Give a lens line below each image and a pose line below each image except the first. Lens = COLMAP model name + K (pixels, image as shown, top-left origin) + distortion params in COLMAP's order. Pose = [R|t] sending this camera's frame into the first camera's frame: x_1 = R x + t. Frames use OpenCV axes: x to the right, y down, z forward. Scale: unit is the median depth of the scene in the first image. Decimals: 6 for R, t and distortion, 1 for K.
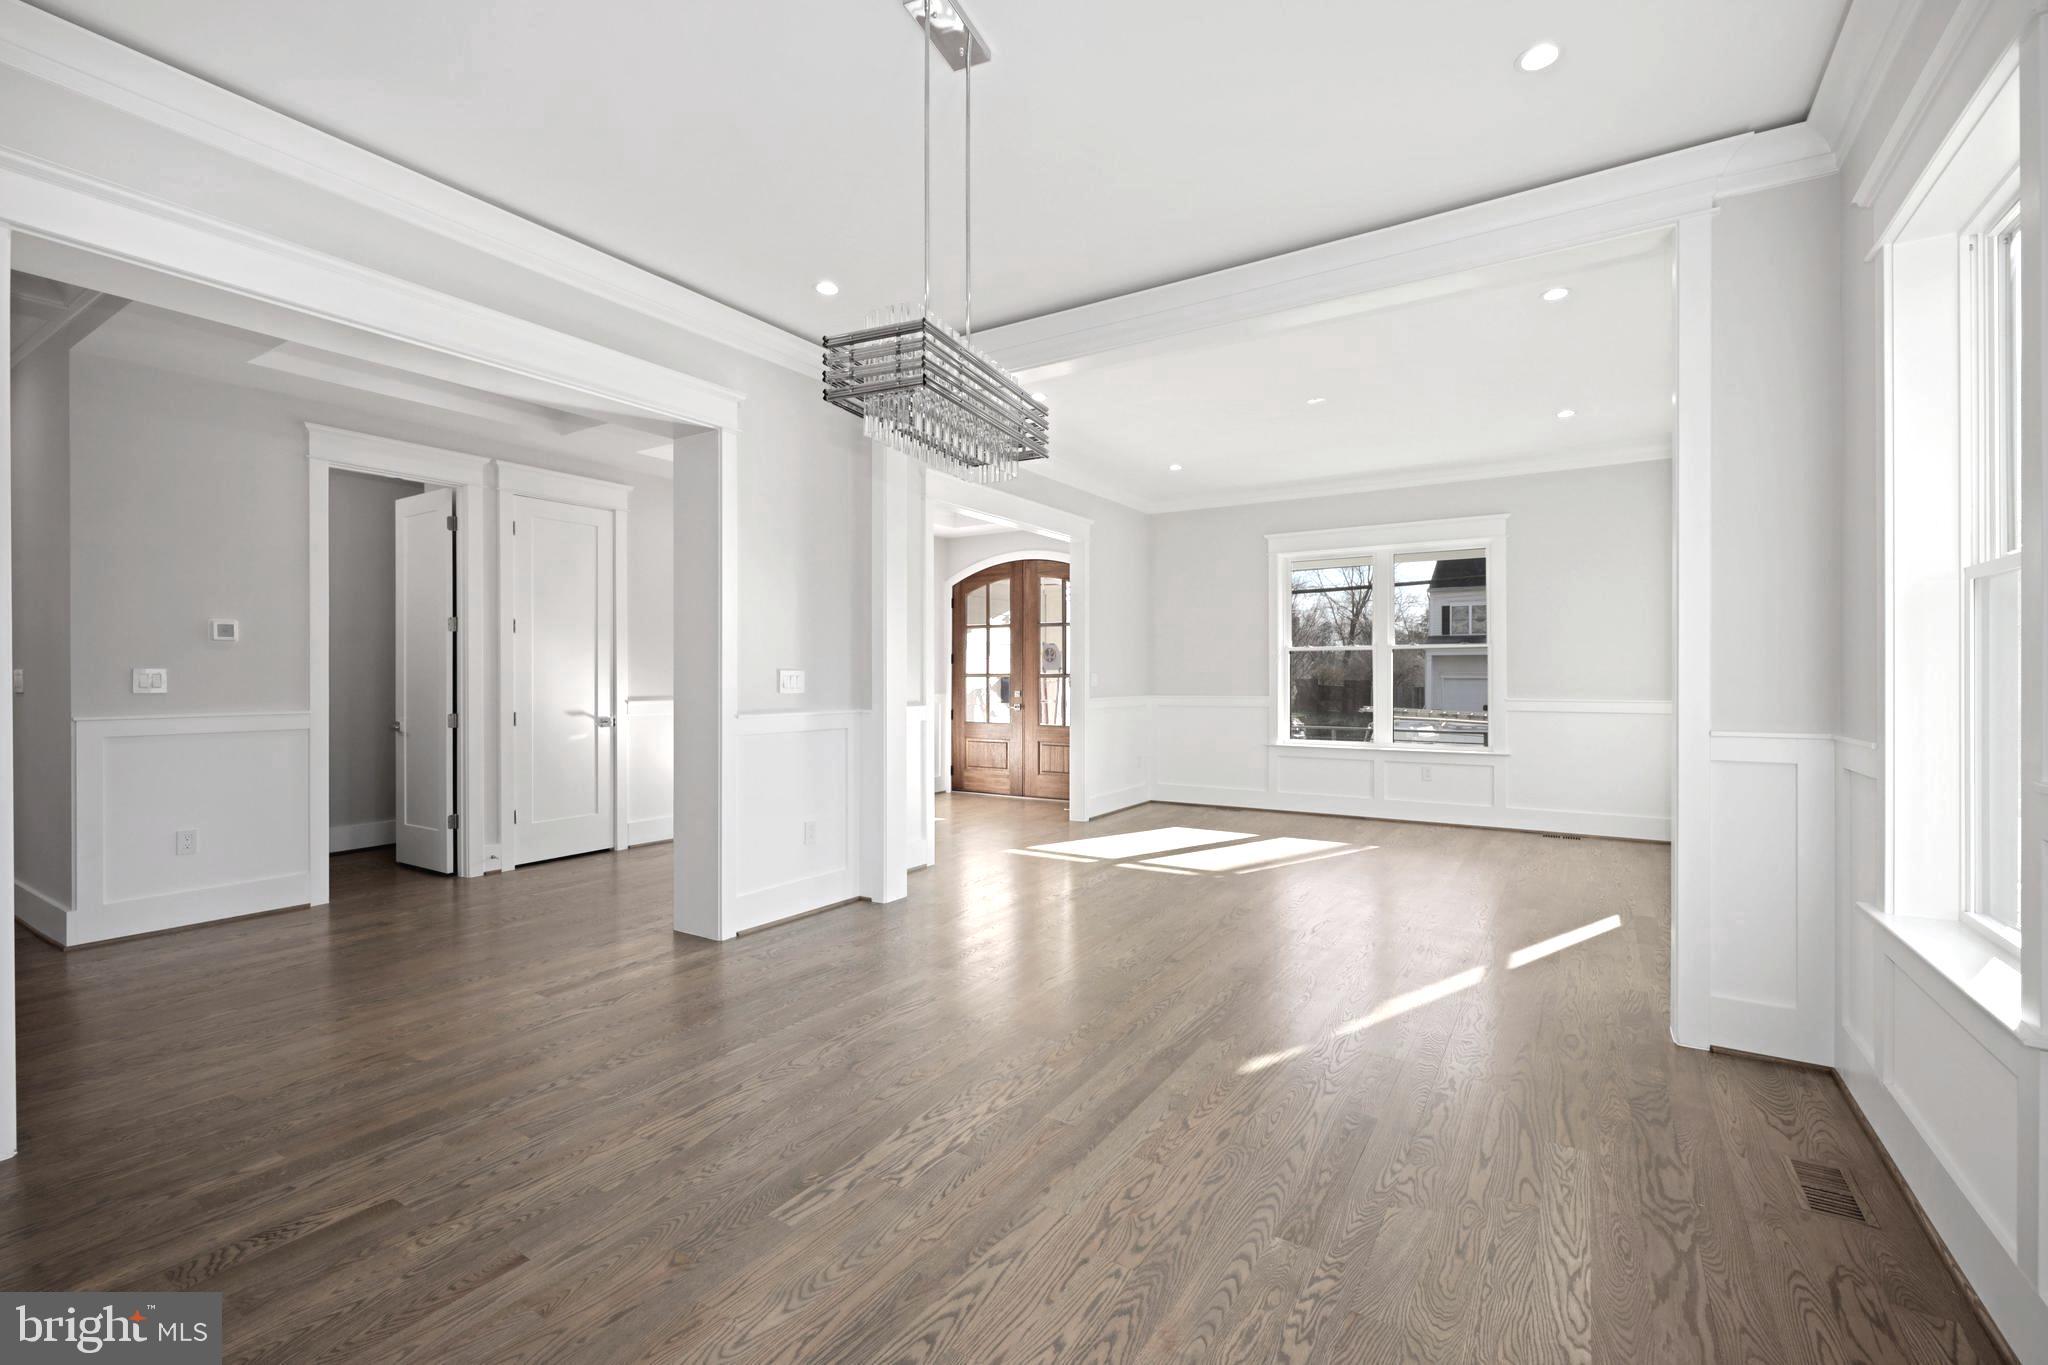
lens RADIAL K [[886.5, 0, 1076.9], [0, 886.5, 675.4], [0, 0, 1]] dist [0.013530, -0.000314]
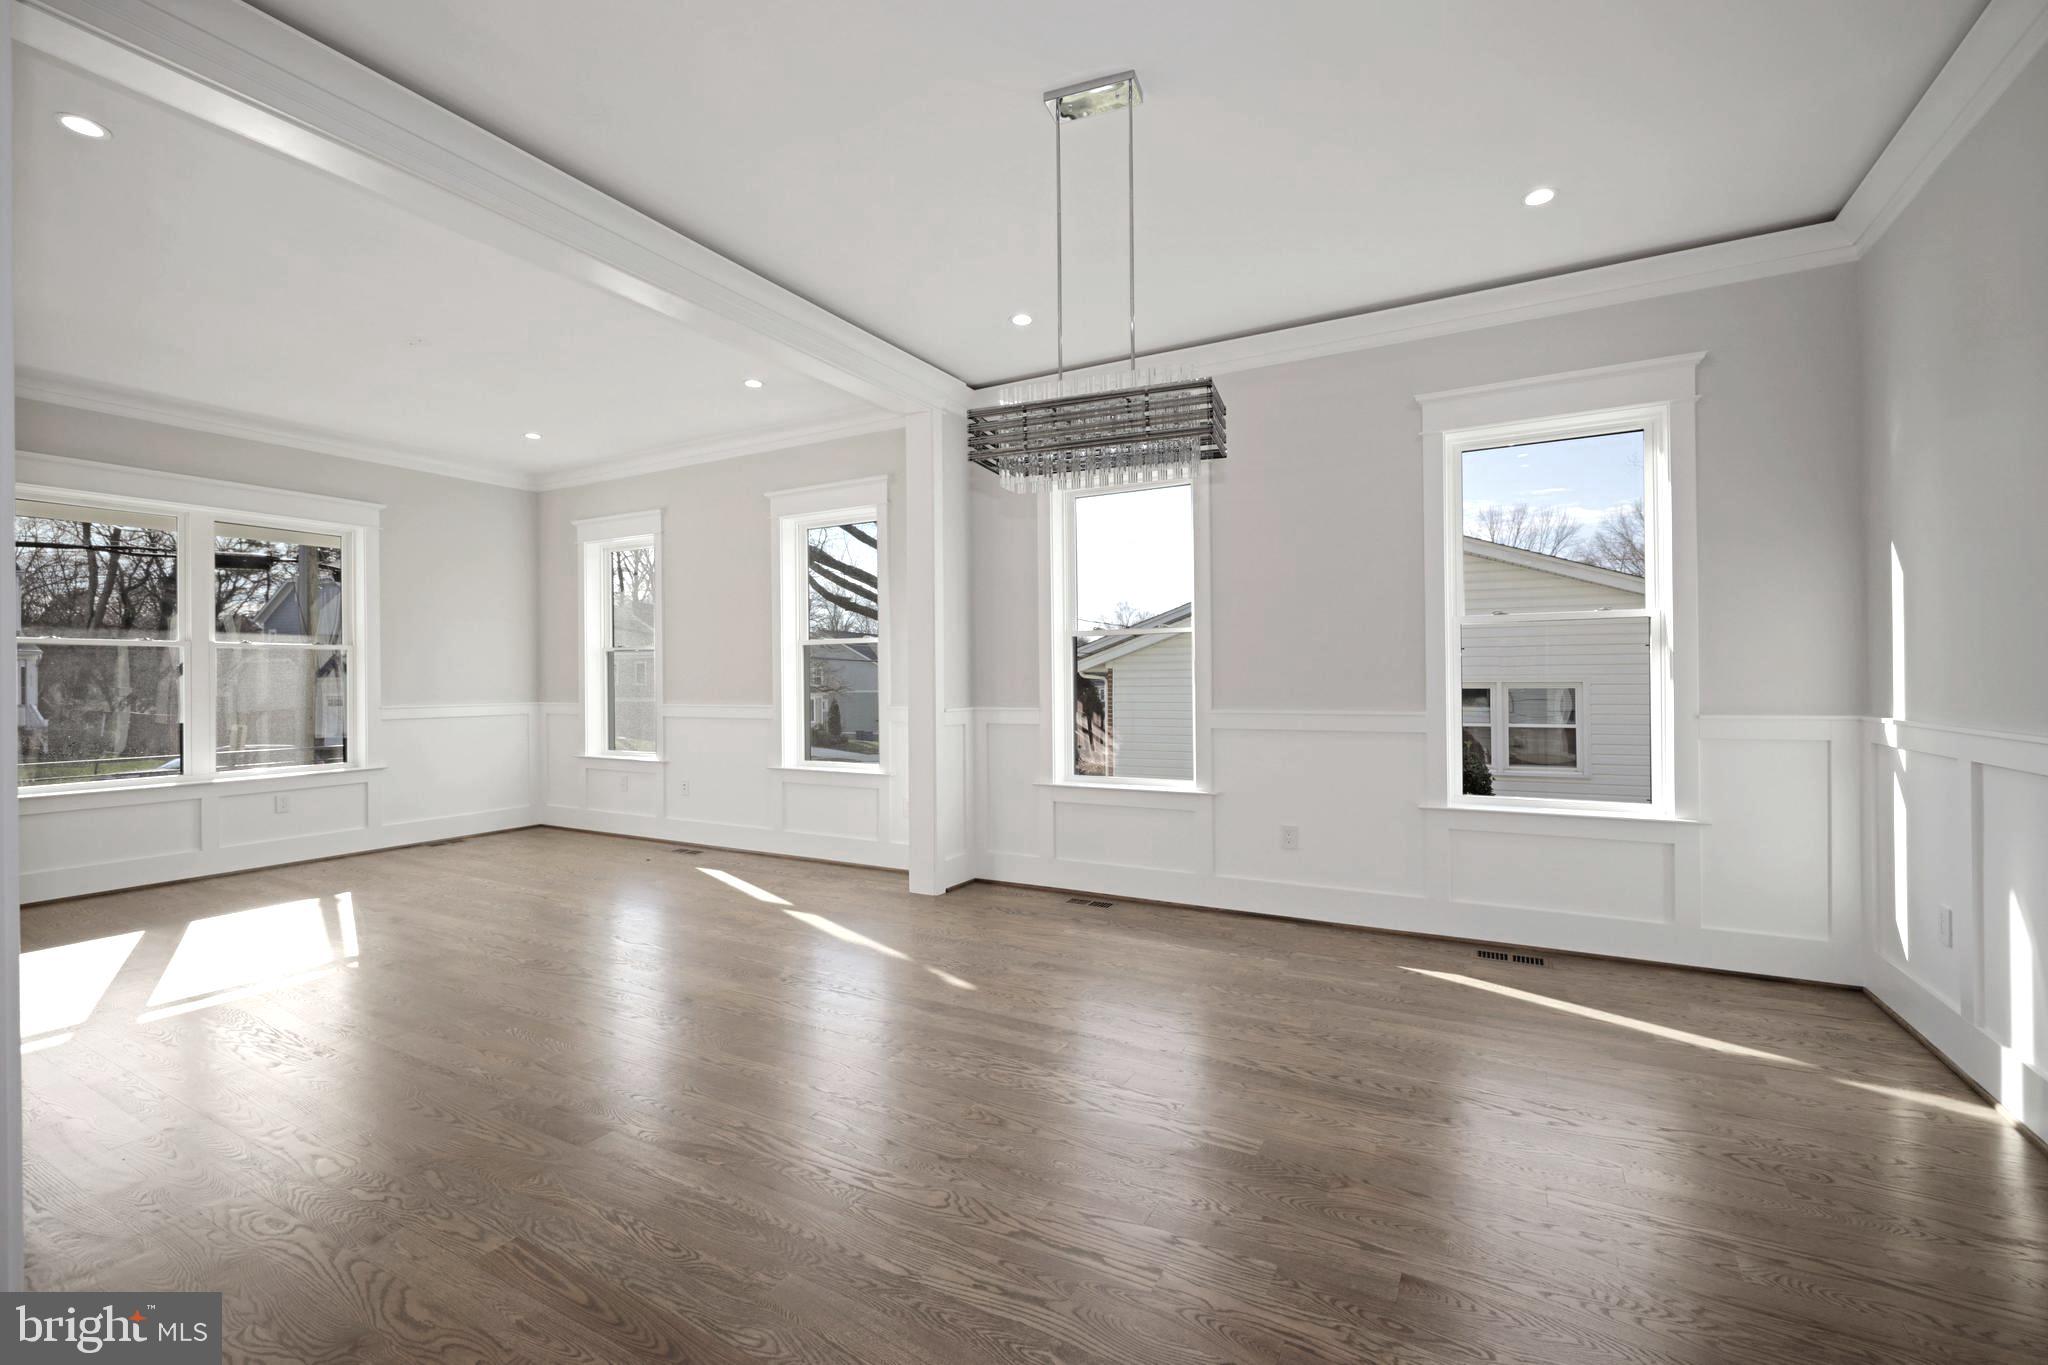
lens RADIAL K [[905.5, 0, 976.7], [0, 905.5, 651.8], [0, 0, 1]] dist [0.010033, 0.000274]
pose [[-0.021937, 0.033850, 0.999186, -1.436742], [0.007881, 0.999401, -0.033685, 0.020161], [-0.999728, 0.007136, -0.022191, 1.326458]]
